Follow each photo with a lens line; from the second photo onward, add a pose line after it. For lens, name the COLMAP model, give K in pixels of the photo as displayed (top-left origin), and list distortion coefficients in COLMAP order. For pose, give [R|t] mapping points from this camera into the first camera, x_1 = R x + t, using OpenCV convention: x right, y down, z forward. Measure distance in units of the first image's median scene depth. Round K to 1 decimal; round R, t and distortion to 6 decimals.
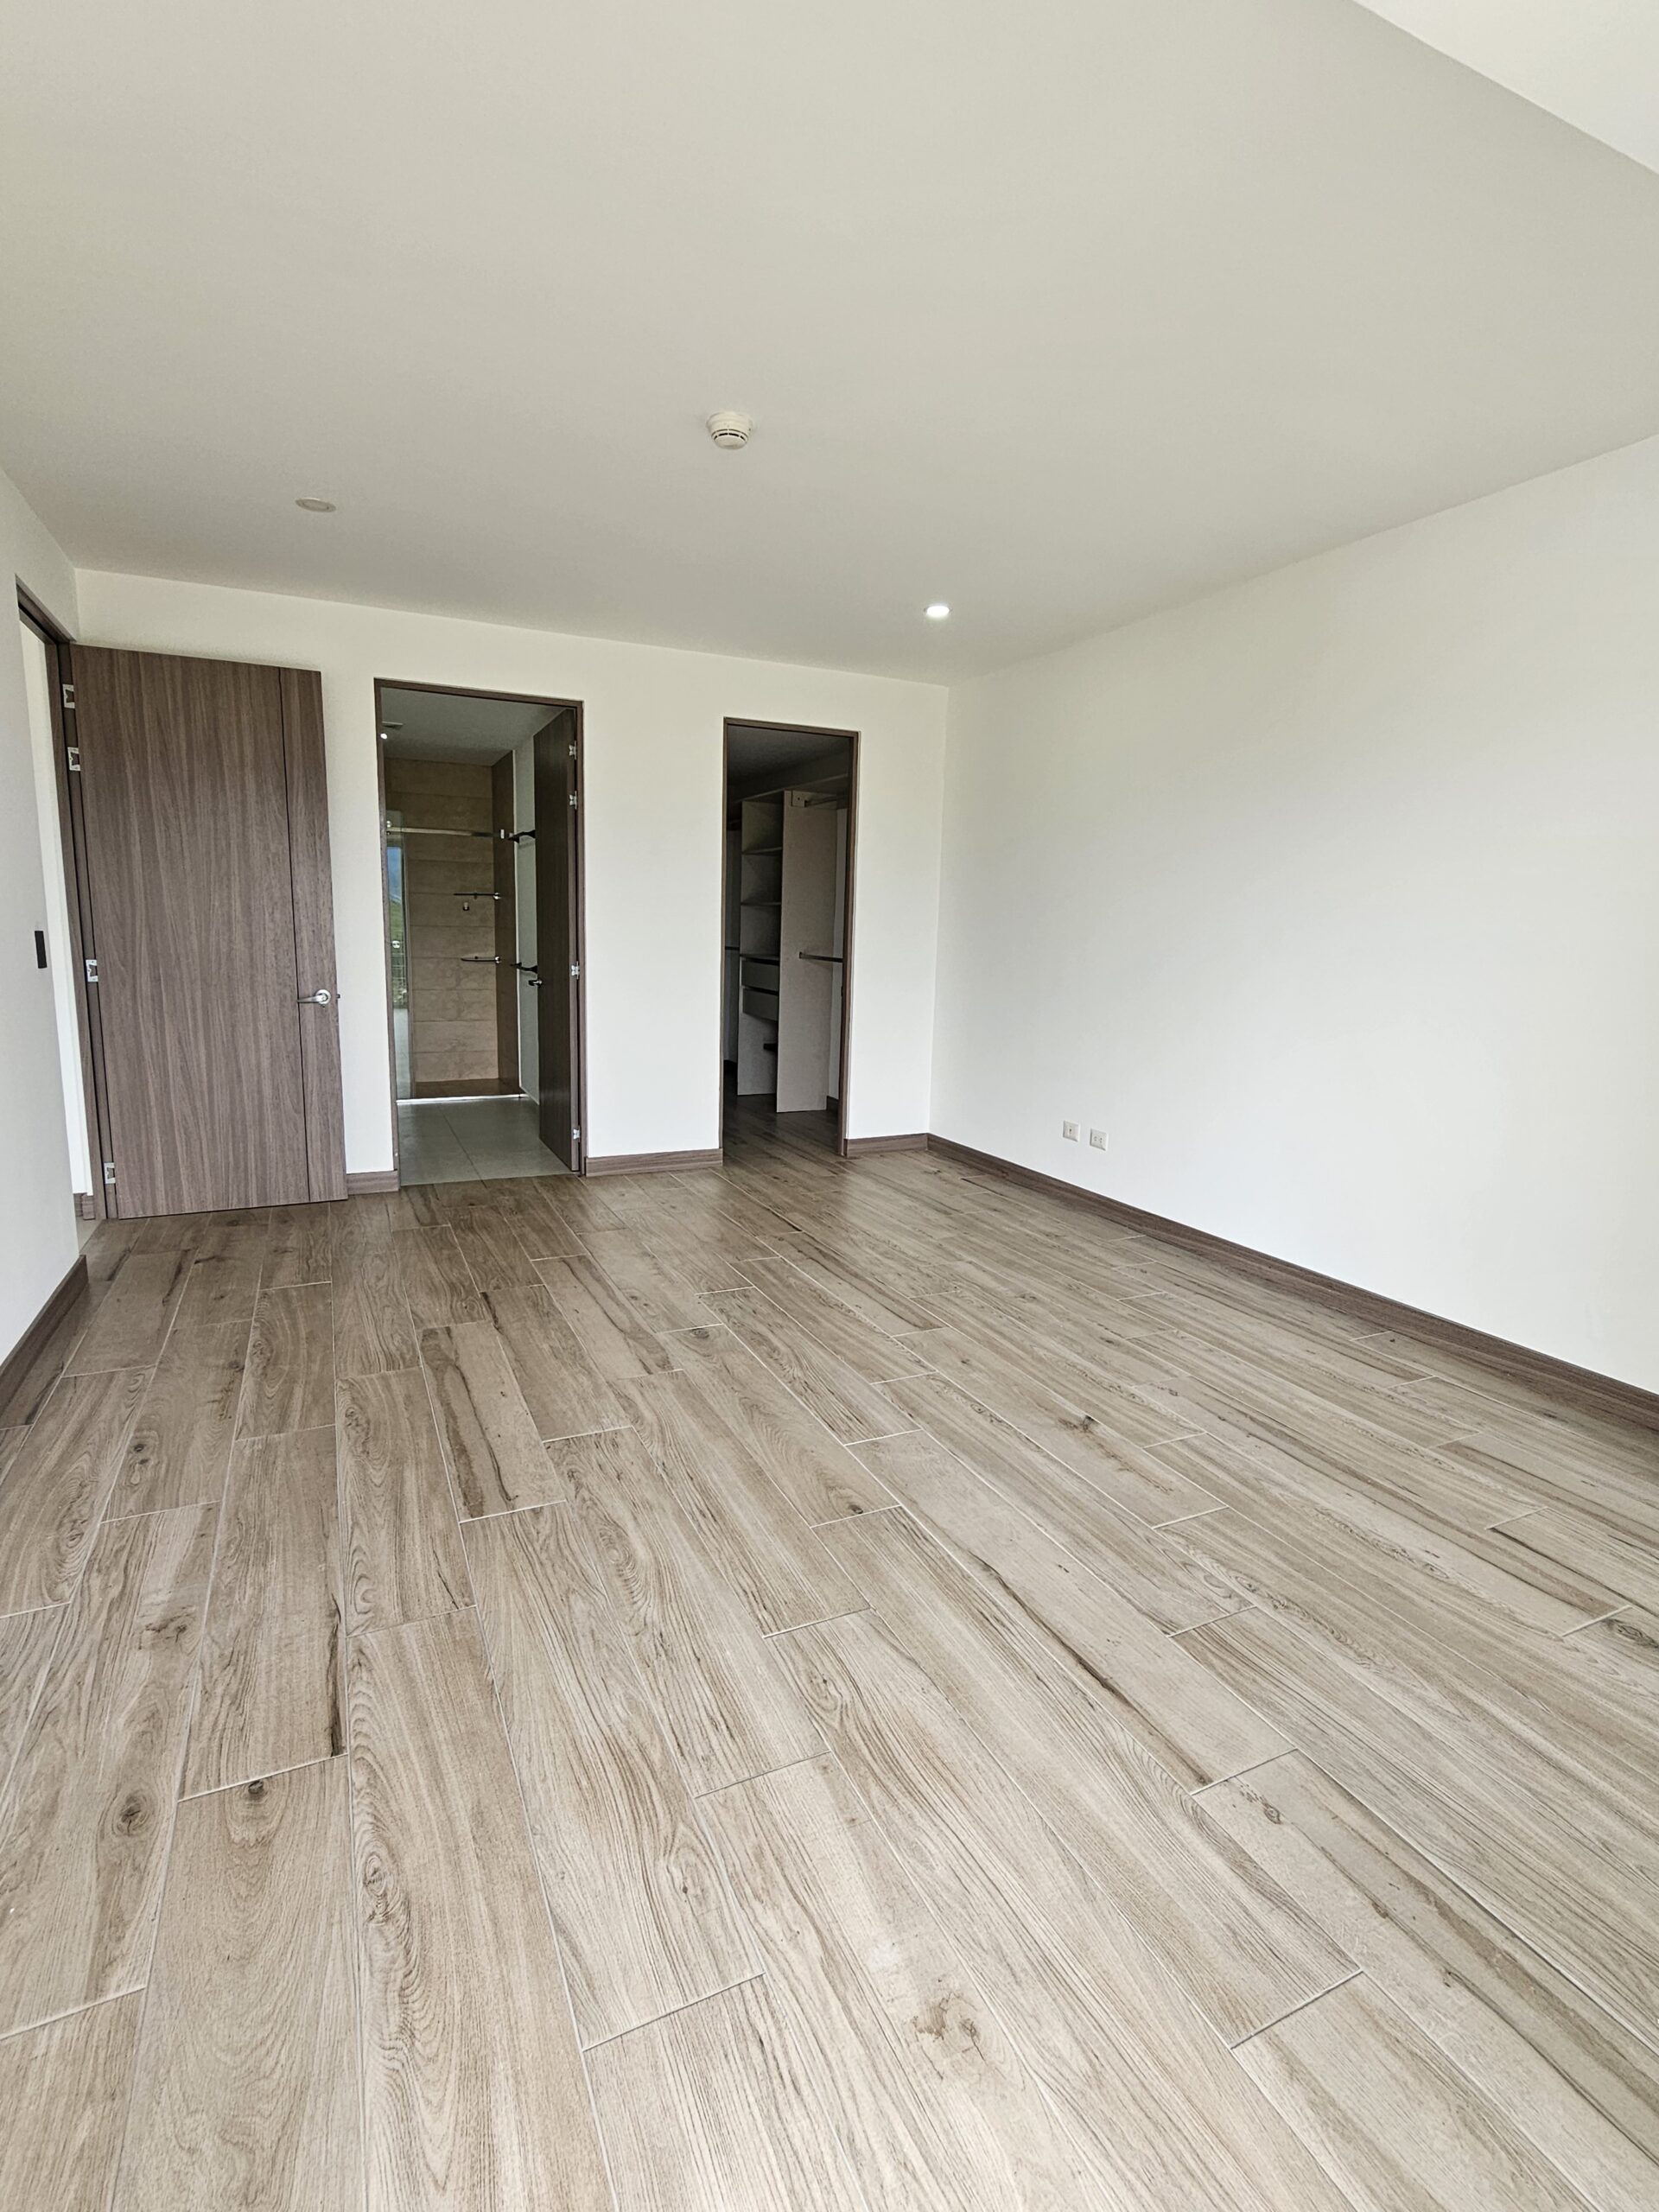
lens RADIAL K [[1049.5, 0, 822.9], [0, 1049.5, 1104.5], [0, 0, 1]] dist [0.001446, 0.000638]
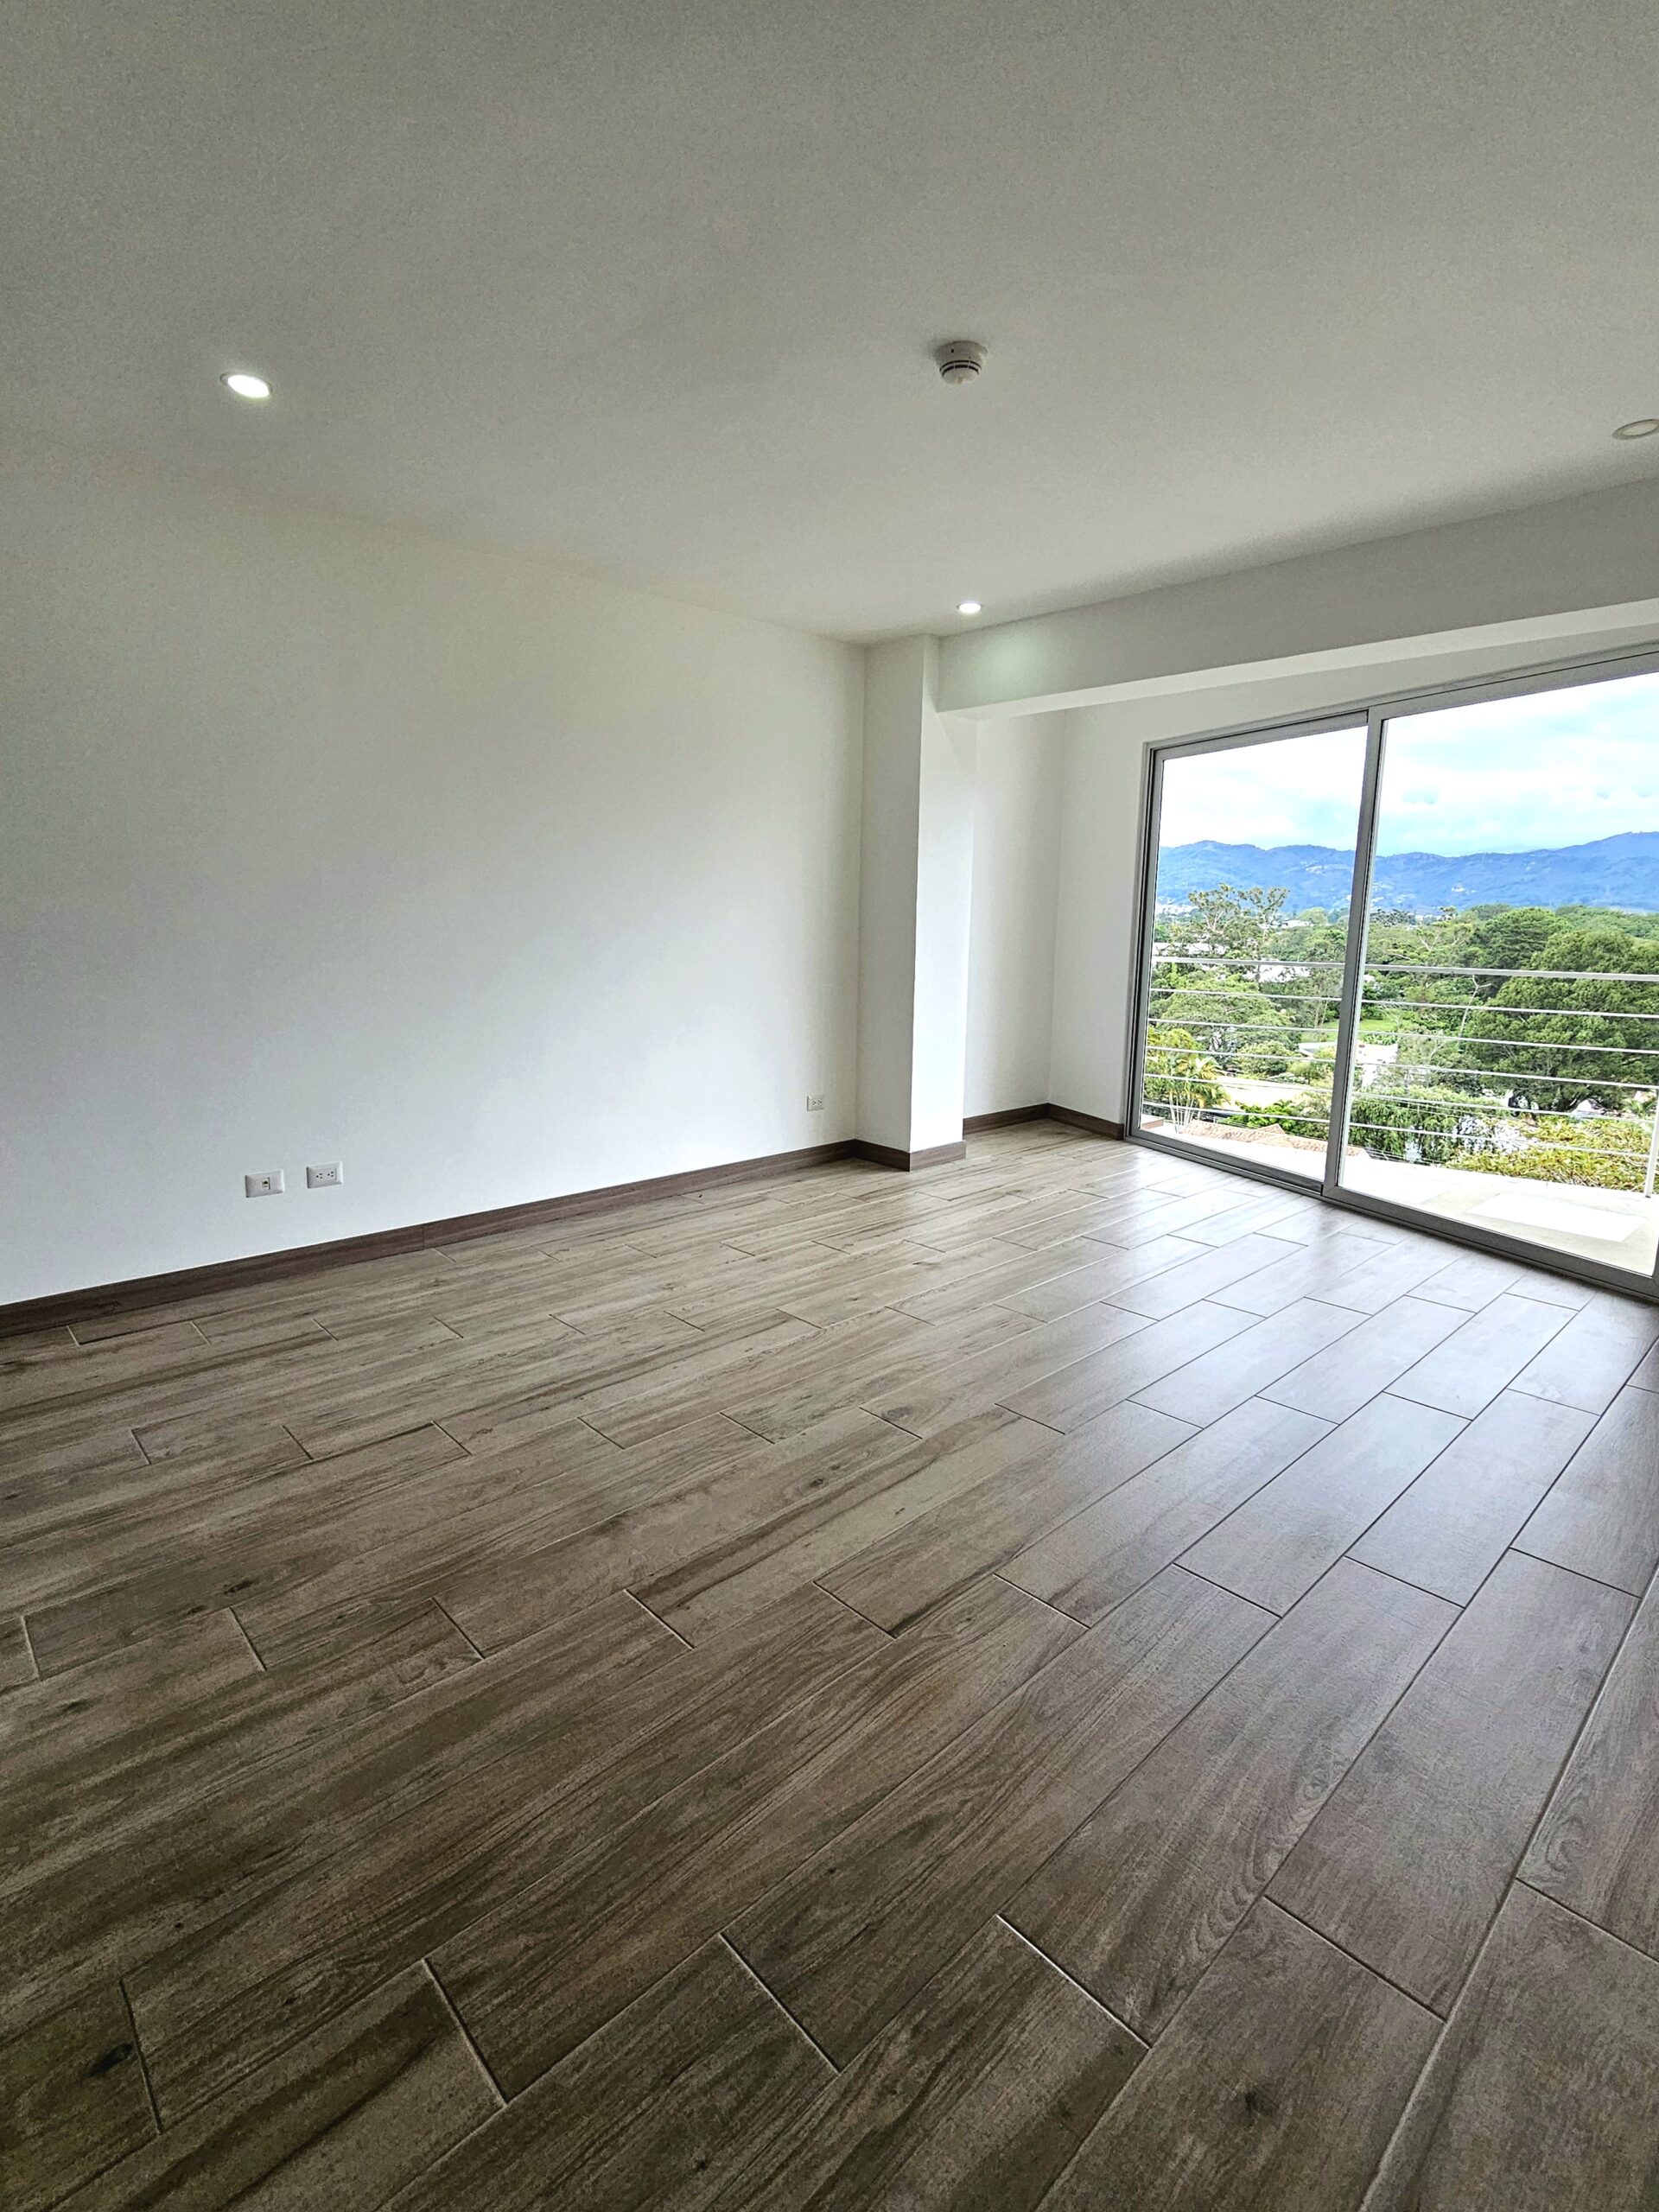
lens RADIAL K [[1049.5, 0, 824.6], [0, 1049.5, 1108.3], [0, 0, 1]] dist [0.001446, 0.000638]
pose [[-0.306806, -0.206197, 0.929168, -0.724280], [0.139418, 0.955983, 0.258183, -0.208985], [-0.941505, 0.208755, -0.264554, 1.073945]]
